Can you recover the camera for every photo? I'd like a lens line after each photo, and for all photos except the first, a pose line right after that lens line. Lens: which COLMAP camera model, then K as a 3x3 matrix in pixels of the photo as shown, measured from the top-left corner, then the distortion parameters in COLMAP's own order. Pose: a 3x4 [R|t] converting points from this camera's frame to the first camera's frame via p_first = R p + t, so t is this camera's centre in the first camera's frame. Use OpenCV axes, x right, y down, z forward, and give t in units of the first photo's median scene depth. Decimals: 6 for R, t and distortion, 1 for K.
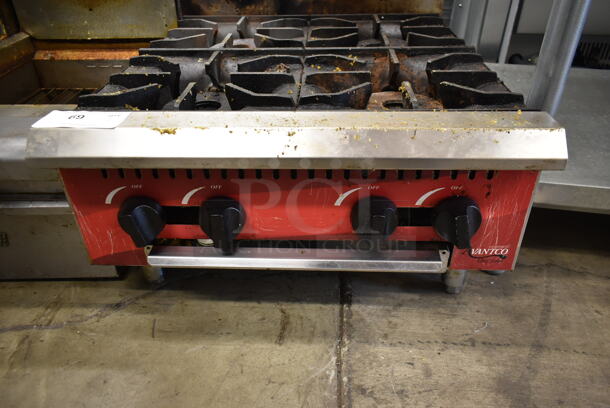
lens RADIAL K [[462.5, 0, 307.2], [0, 462.5, 207.8], [0, 0, 1]] dist [-0.022591, 0.007844]
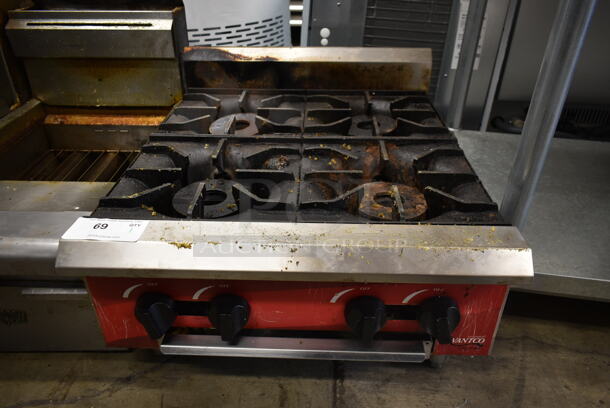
lens RADIAL K [[462.5, 0, 307.0], [0, 462.5, 206.4], [0, 0, 1]] dist [-0.022591, 0.007844]
pose [[0.999706, 0.010366, 0.021929, -0.020445], [-0.009665, 0.999447, -0.031828, -0.170395], [-0.022247, 0.031607, 0.999253, -0.104085]]
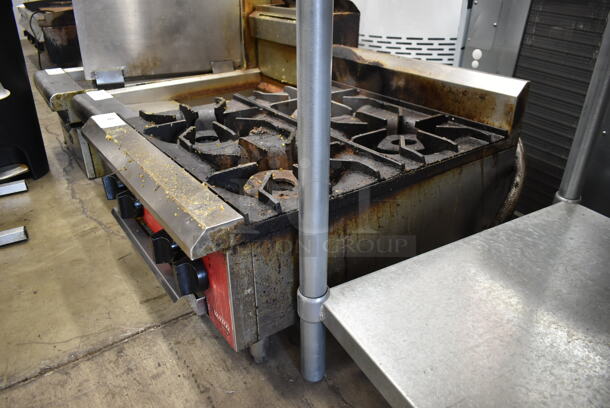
lens RADIAL K [[462.5, 0, 305.3], [0, 462.5, 203.8], [0, 0, 1]] dist [-0.022591, 0.007844]
pose [[0.614714, 0.373415, -0.694758, 1.071713], [-0.436239, 0.894806, 0.094956, -0.318989], [0.657132, 0.244710, 0.712948, 0.230576]]
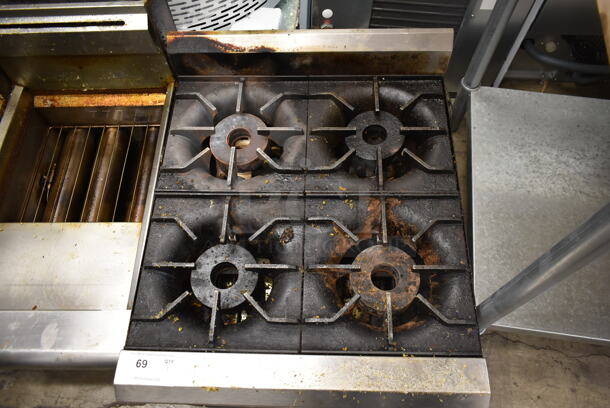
lens RADIAL K [[462.5, 0, 308.5], [0, 462.5, 204.5], [0, 0, 1]] dist [-0.022591, 0.007844]
pose [[0.999706, -0.021630, -0.010936, 0.015805], [0.024207, 0.868151, 0.495710, -1.011028], [-0.001228, -0.495829, 0.868419, 0.034133]]
